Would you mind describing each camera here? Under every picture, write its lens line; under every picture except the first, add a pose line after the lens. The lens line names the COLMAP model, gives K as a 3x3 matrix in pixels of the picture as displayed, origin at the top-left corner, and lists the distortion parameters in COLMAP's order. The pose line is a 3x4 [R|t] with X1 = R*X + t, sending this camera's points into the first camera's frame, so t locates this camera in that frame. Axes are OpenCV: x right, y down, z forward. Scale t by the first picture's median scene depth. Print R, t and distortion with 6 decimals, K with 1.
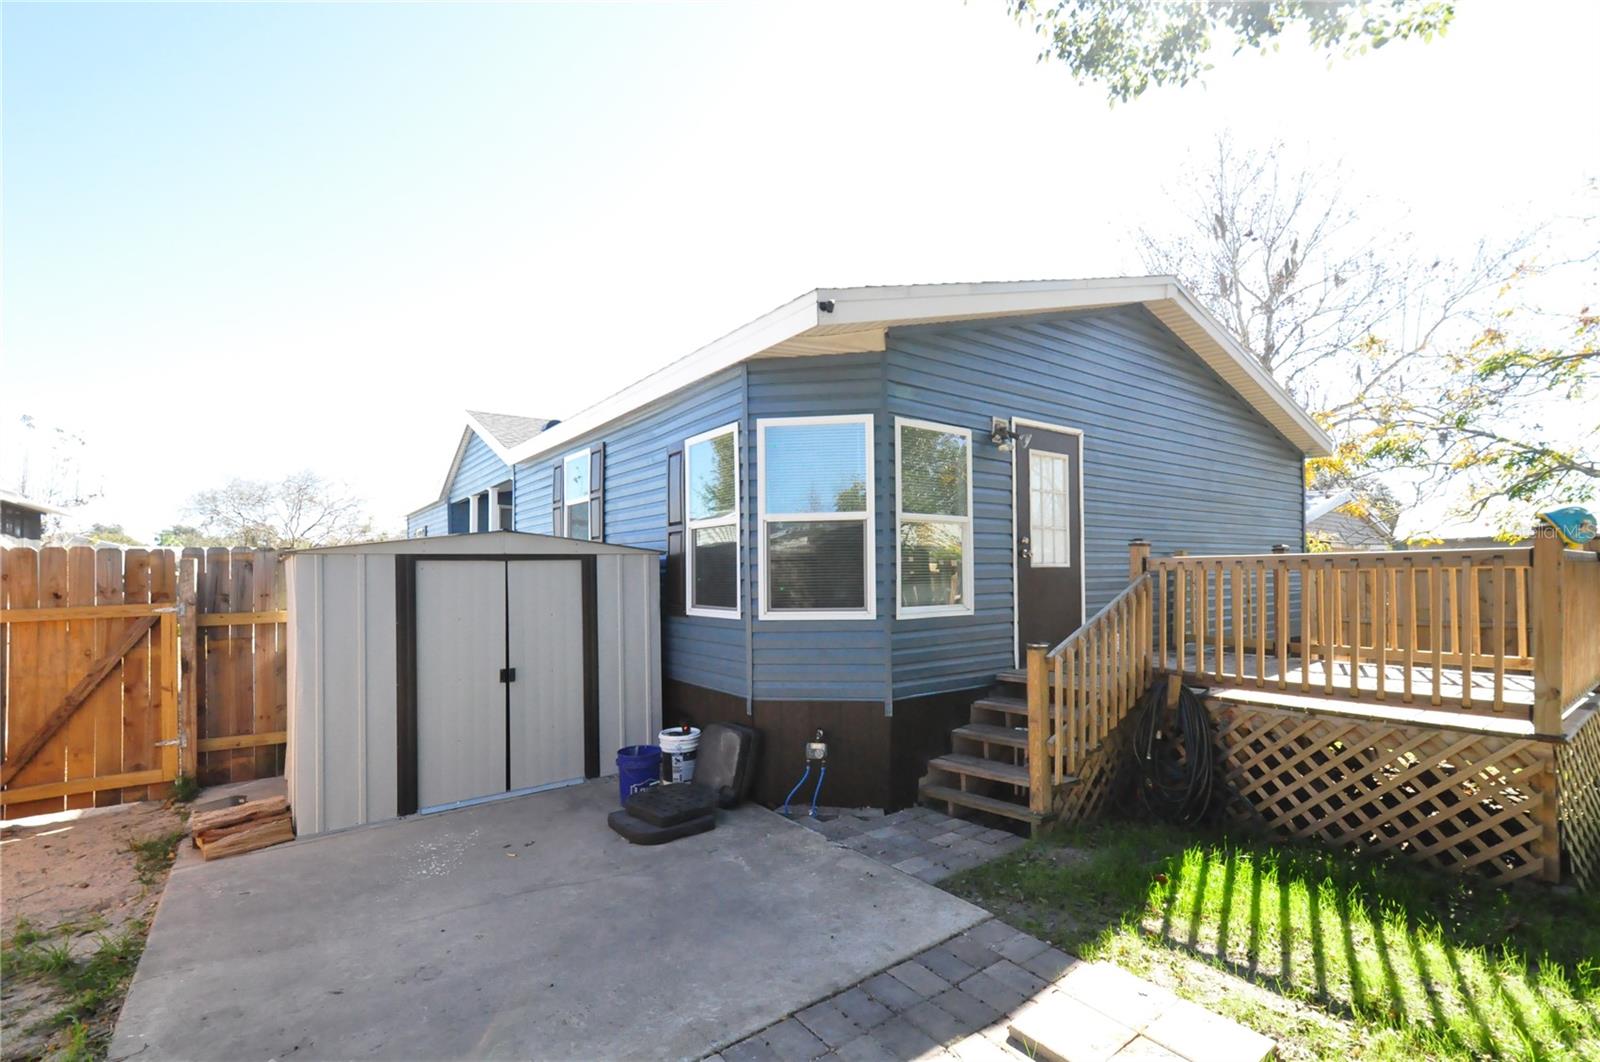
lens RADIAL K [[707.6, 0, 798.0], [0, 707.6, 562.3], [0, 0, 1]] dist [0.000043, -0.000195]
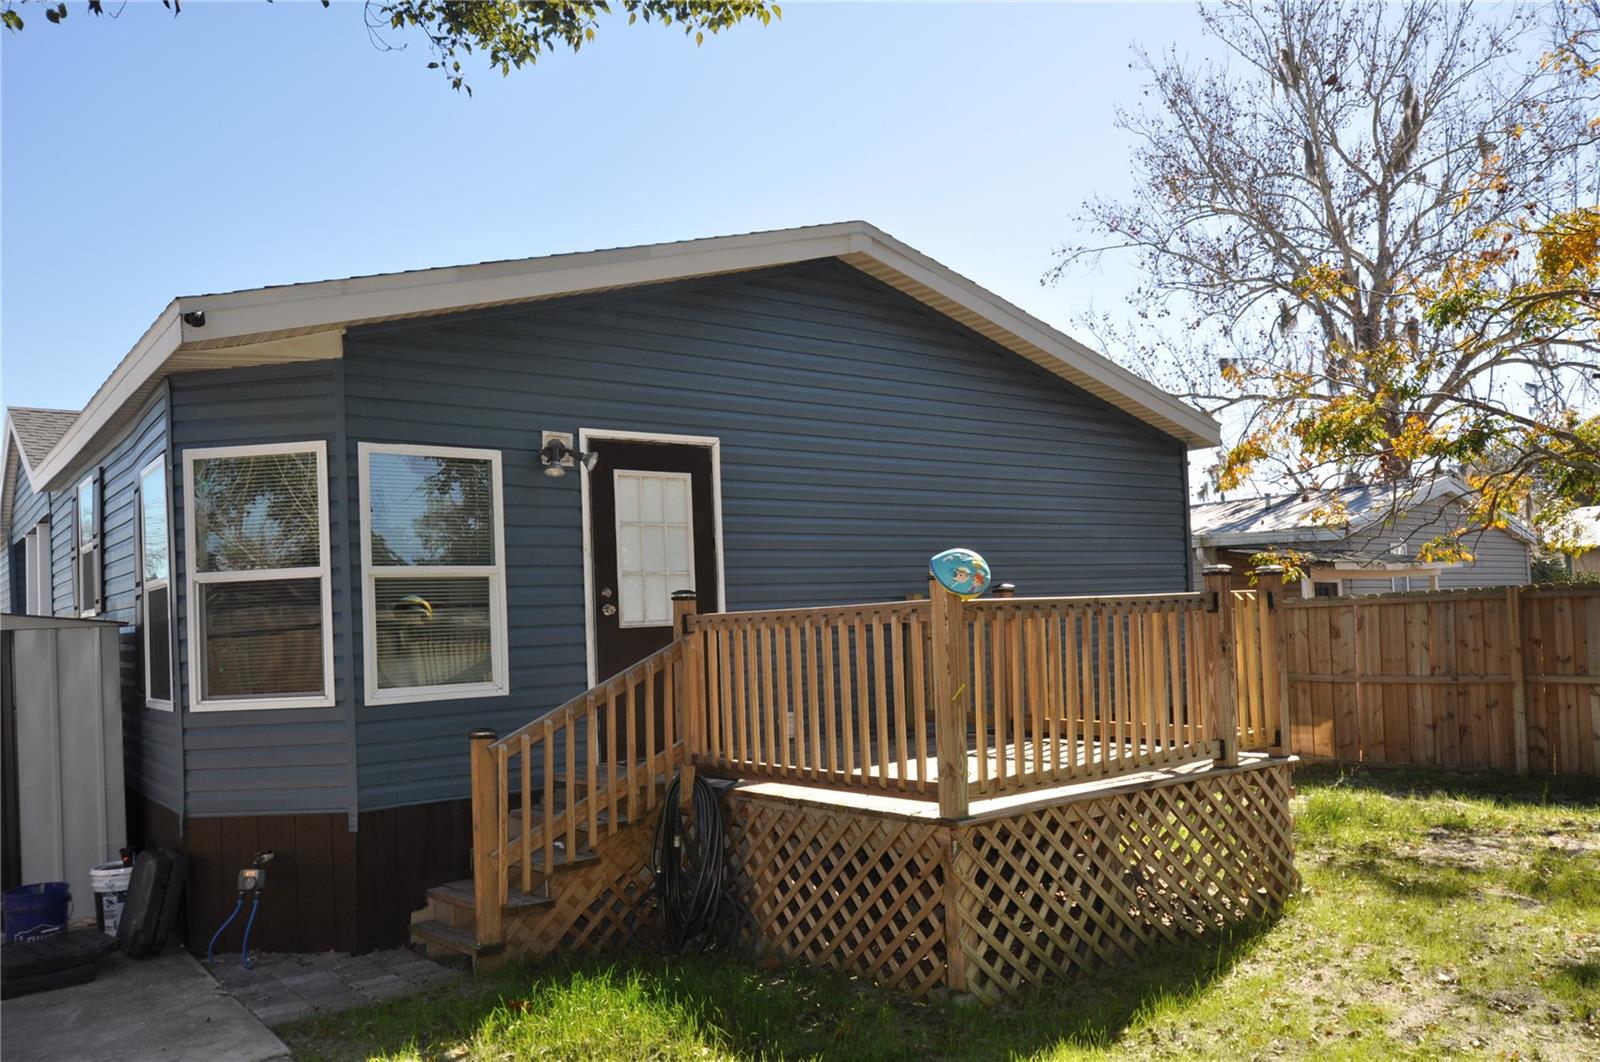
lens RADIAL K [[1182.4, 0, 801.0], [0, 1182.4, 588.0], [0, 0, 1]] dist [0.004063, -0.008793]
pose [[0.999297, -0.030589, 0.021658, 0.592994], [0.030903, 0.999420, -0.014311, -0.013907], [-0.021208, 0.014970, 0.999663, -0.300957]]
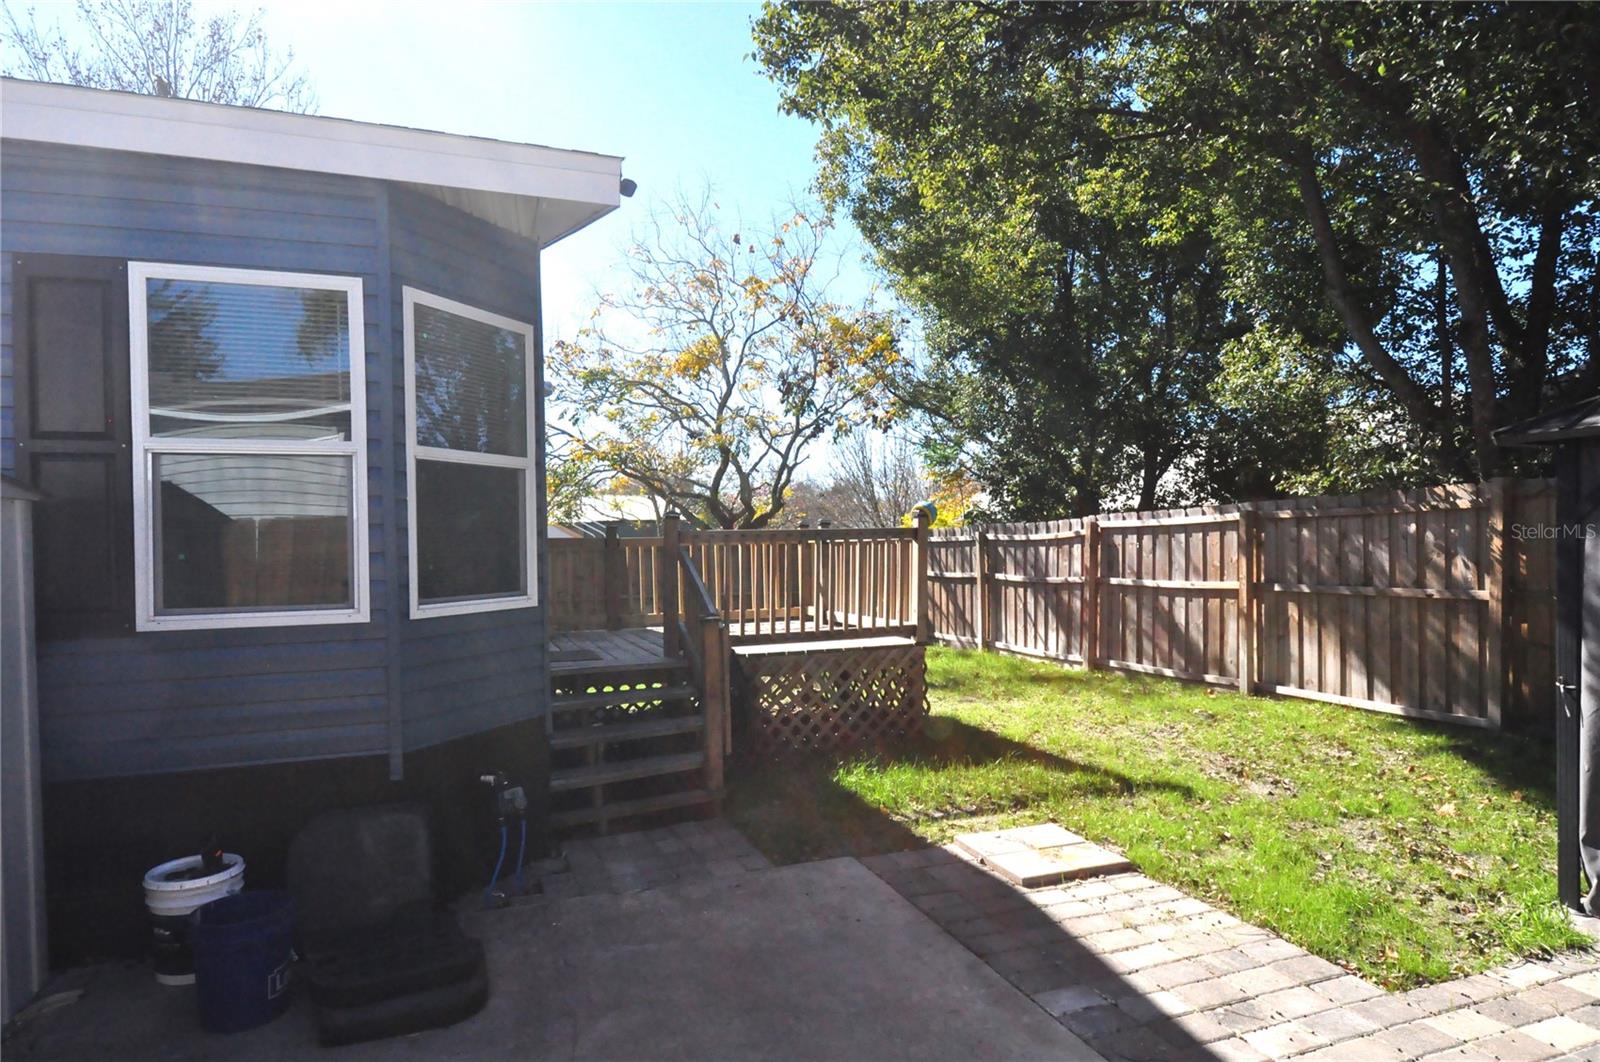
lens RADIAL K [[920.1, 0, 798.9], [0, 920.1, 561.0], [0, 0, 1]] dist [0.050175, 0.000131]
pose [[0.286610, -0.015201, 0.957927, -0.743218], [0.000828, 0.999878, 0.015619, 0.015363], [-0.958047, -0.003684, 0.286588, 0.456660]]
